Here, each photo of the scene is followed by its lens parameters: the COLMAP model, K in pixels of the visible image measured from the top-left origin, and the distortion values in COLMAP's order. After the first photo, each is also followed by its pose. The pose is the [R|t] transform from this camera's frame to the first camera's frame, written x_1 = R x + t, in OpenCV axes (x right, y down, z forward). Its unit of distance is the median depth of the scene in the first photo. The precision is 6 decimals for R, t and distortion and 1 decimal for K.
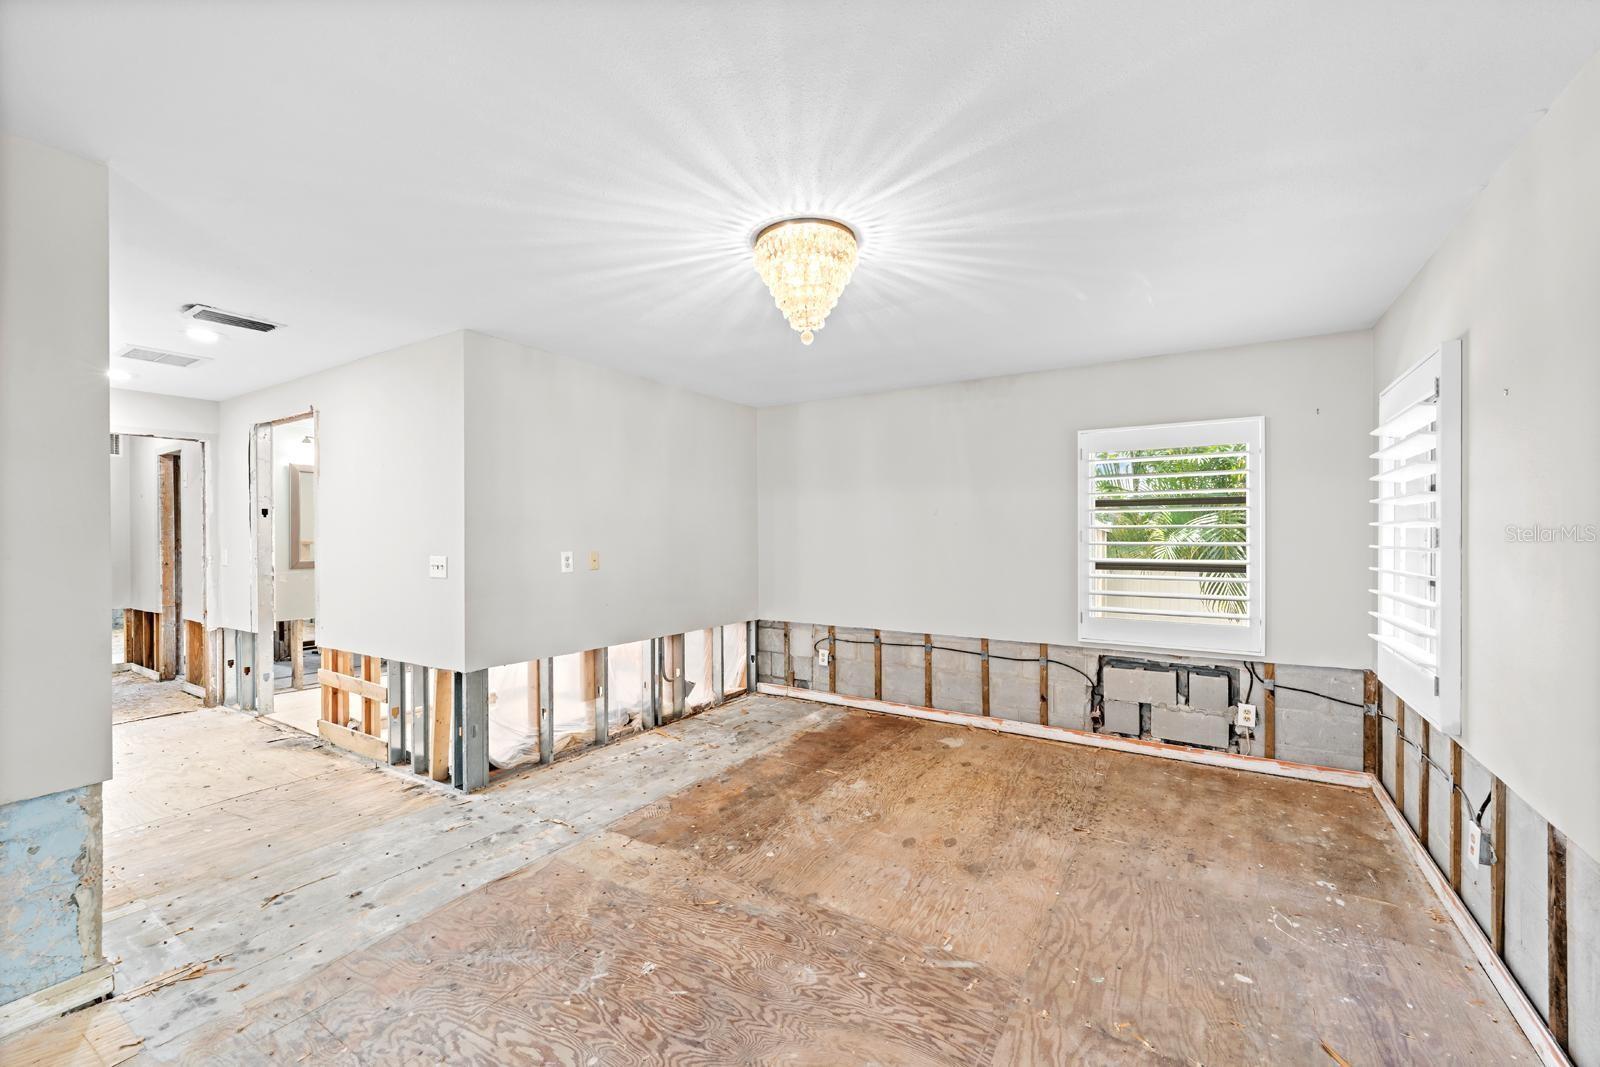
lens RADIAL K [[652.7, 0, 803.7], [0, 652.7, 535.2], [0, 0, 1]] dist [0.000278, 0.000244]
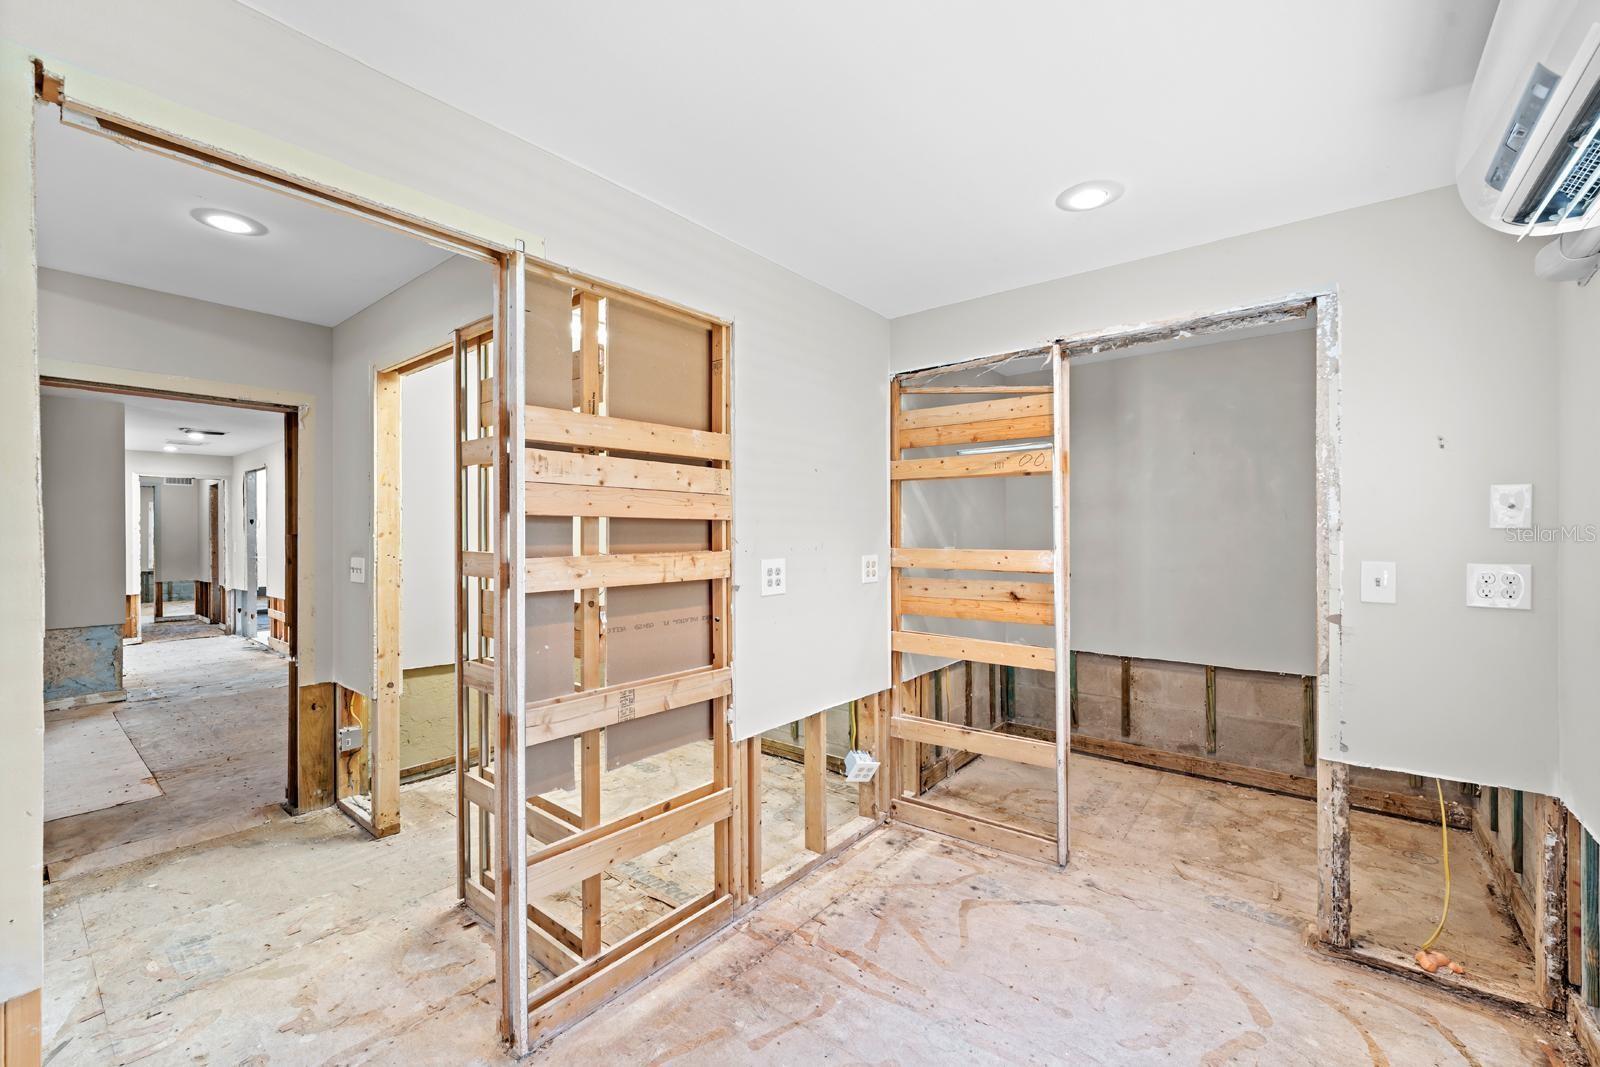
lens RADIAL K [[652.7, 0, 795.6], [0, 652.7, 534.8], [0, 0, 1]] dist [0.000278, 0.000244]
pose [[0.992777, 0.000087, -0.119973, 0.774500], [-0.000146, 1.000000, -0.000485, -0.000237], [0.119973, 0.000499, 0.992777, -0.521275]]
